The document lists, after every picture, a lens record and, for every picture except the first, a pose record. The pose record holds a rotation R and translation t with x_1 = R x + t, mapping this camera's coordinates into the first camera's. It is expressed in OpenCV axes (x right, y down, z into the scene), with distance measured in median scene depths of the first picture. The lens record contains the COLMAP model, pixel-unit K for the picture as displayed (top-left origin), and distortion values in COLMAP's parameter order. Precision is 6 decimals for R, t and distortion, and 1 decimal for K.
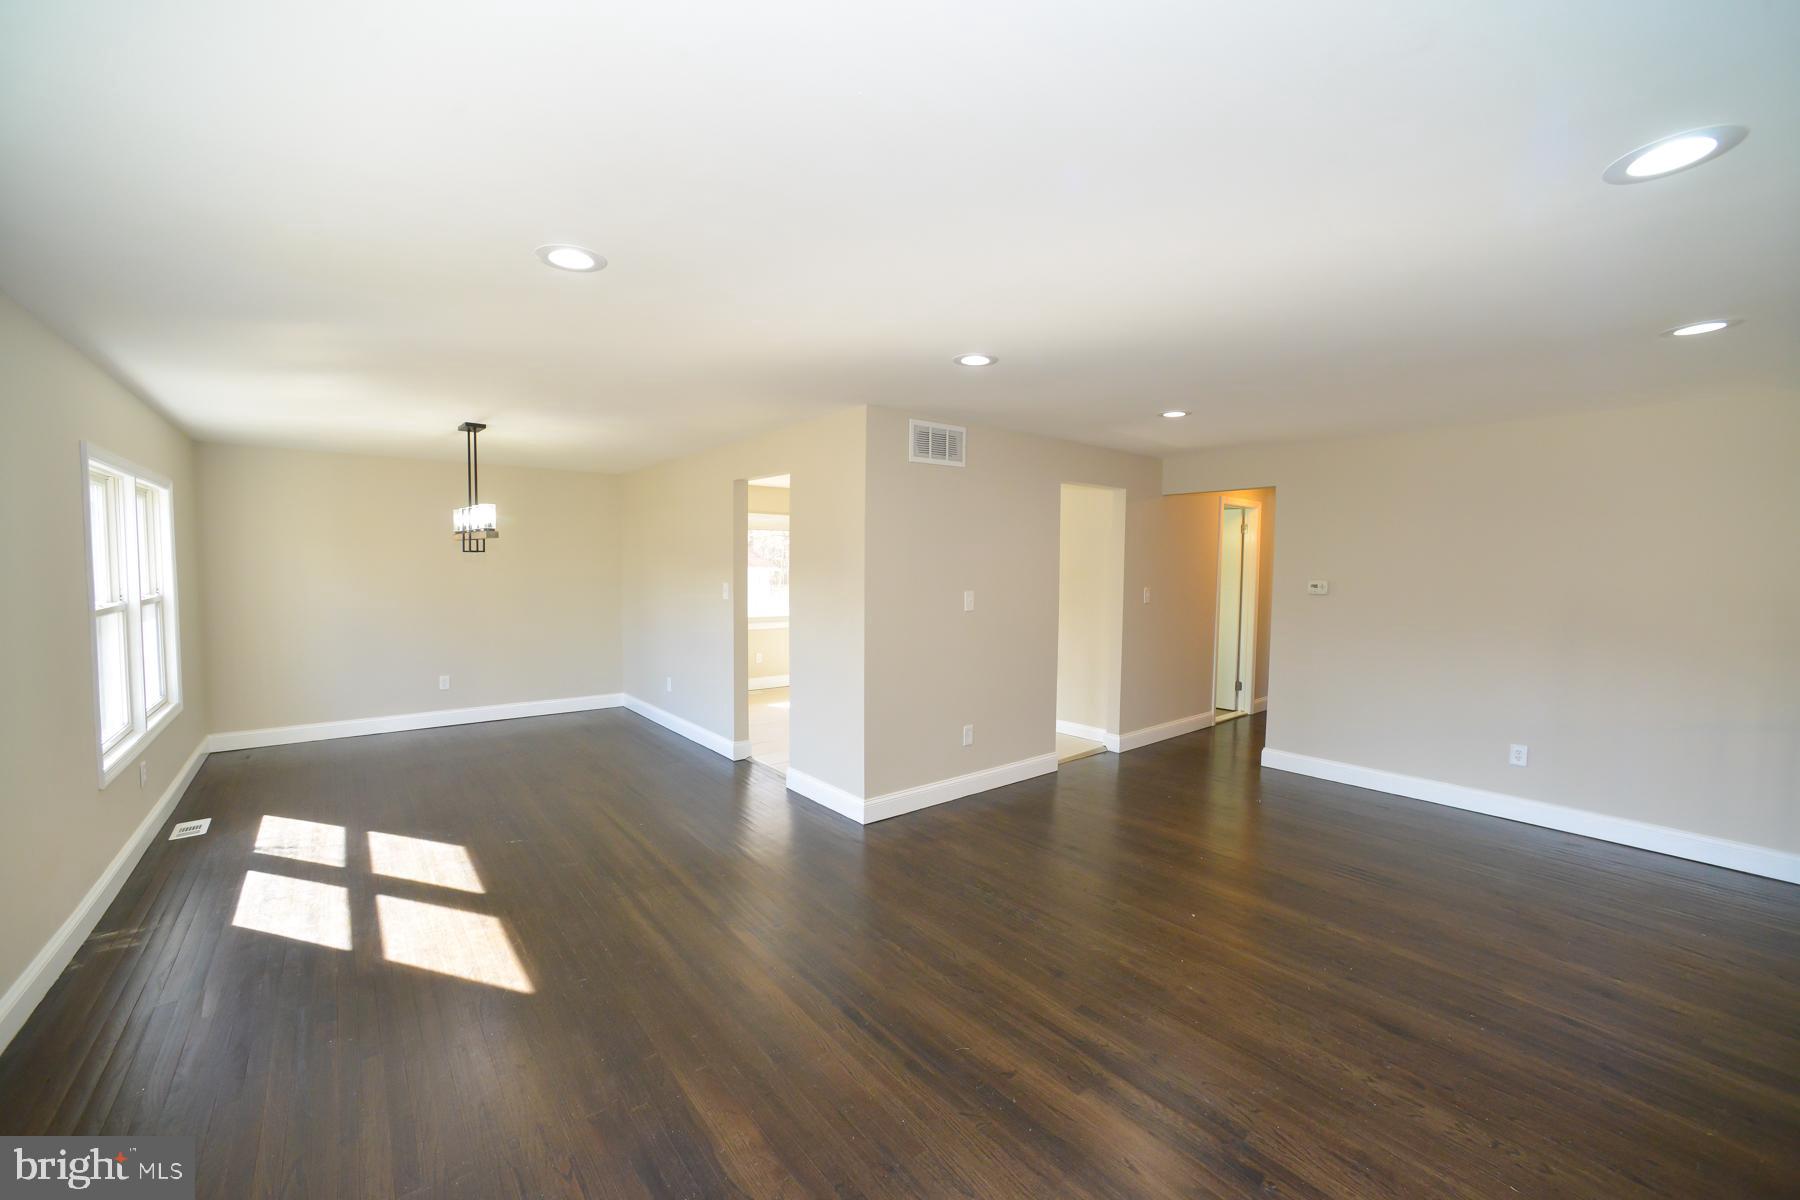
lens RADIAL K [[721.9, 0, 897.5], [0, 721.9, 608.5], [0, 0, 1]] dist [-0.007860, 0.002656]
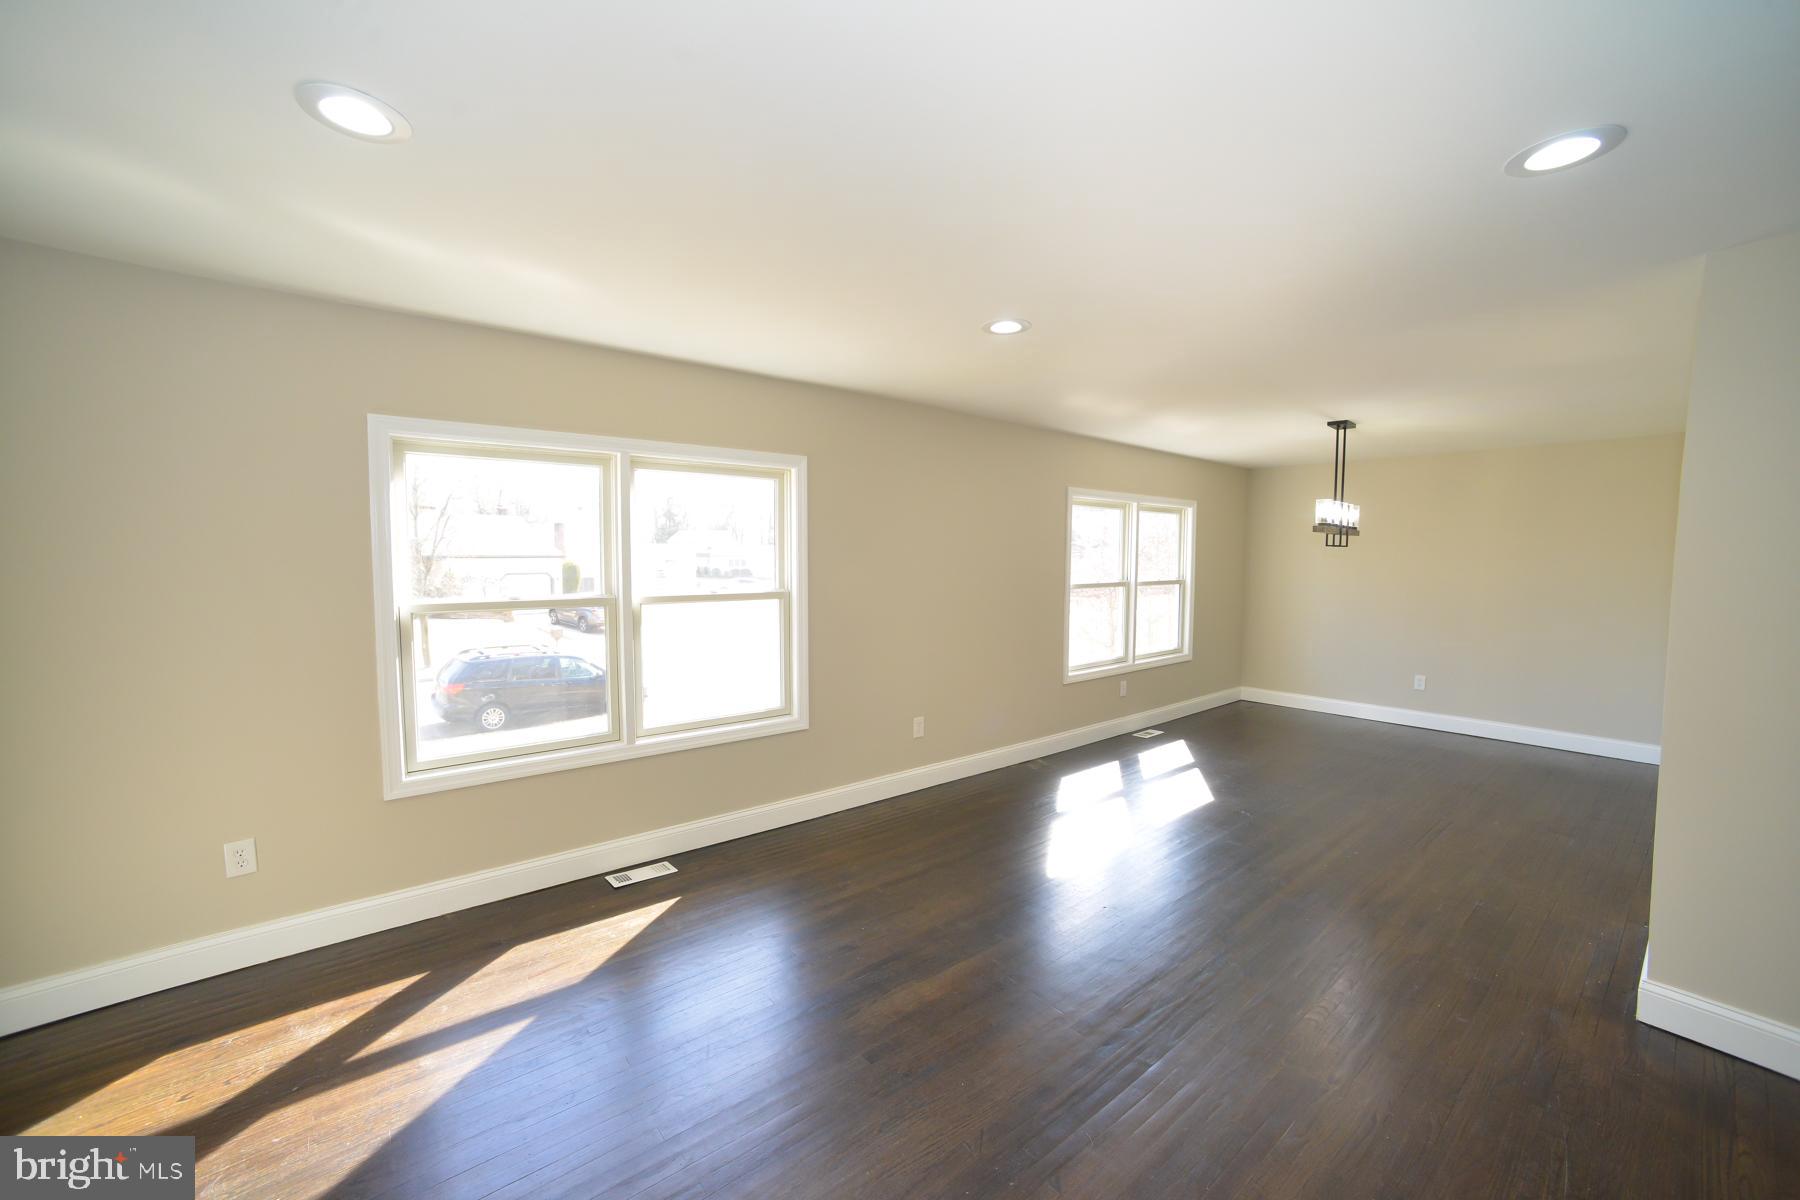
lens RADIAL K [[721.9, 0, 903.5], [0, 721.9, 594.4], [0, 0, 1]] dist [-0.007860, 0.002656]
pose [[0.030798, 0.051201, -0.998213, 0.449324], [-0.073466, 0.996102, 0.048826, -0.015212], [0.996822, 0.071831, 0.034439, 0.371298]]
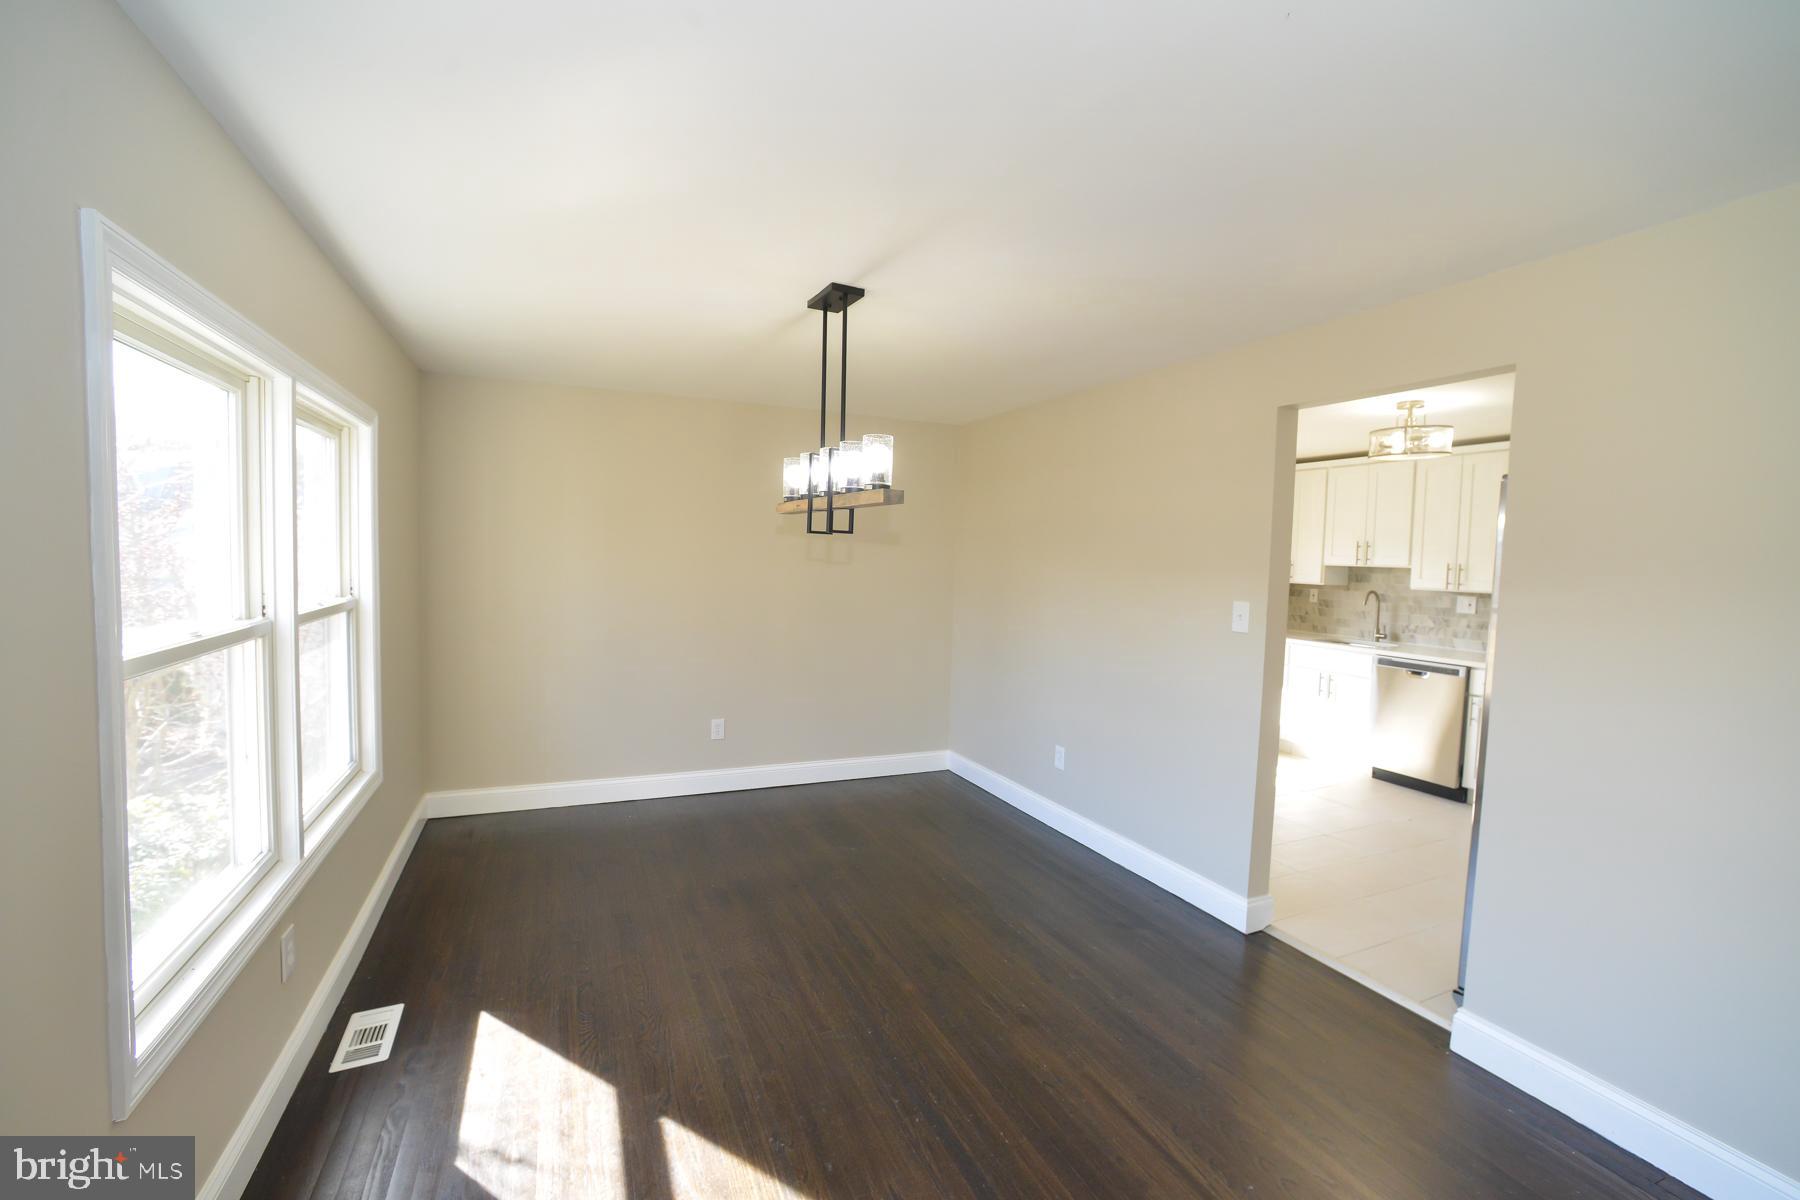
lens RADIAL K [[752.3, 0, 908.0], [0, 752.3, 604.2], [0, 0, 1]] dist [-0.030764, 0.001308]
pose [[0.972961, 0.030632, -0.228929, -0.417985], [-0.031582, 0.999501, -0.000489, -0.028330], [0.228800, 0.007706, 0.973443, 0.489320]]
